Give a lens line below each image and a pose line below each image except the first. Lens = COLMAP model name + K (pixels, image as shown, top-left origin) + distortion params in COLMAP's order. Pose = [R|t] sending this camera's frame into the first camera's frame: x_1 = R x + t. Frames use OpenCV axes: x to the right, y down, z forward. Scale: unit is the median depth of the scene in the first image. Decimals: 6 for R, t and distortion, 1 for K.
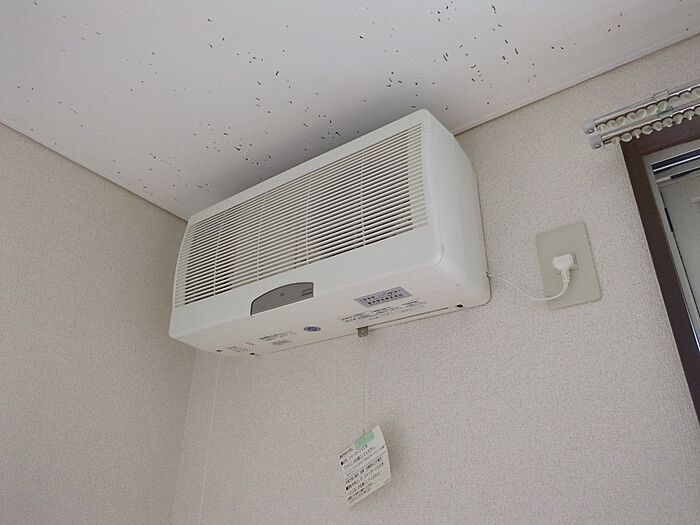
lens RADIAL K [[522.1, 0, 347.1], [0, 522.1, 265.6], [0, 0, 1]] dist [0.003335, -0.006130]
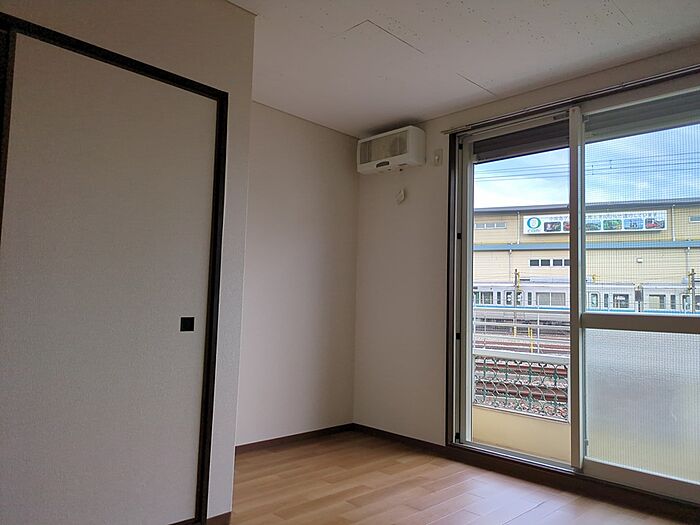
lens RADIAL K [[522.1, 0, 352.8], [0, 522.1, 265.6], [0, 0, 1]] dist [0.003335, -0.006130]
pose [[0.986407, 0.006390, -0.164198, 0.400141], [0.056974, 0.923959, 0.378225, -0.914216], [0.154129, -0.382438, 0.911035, -3.794609]]
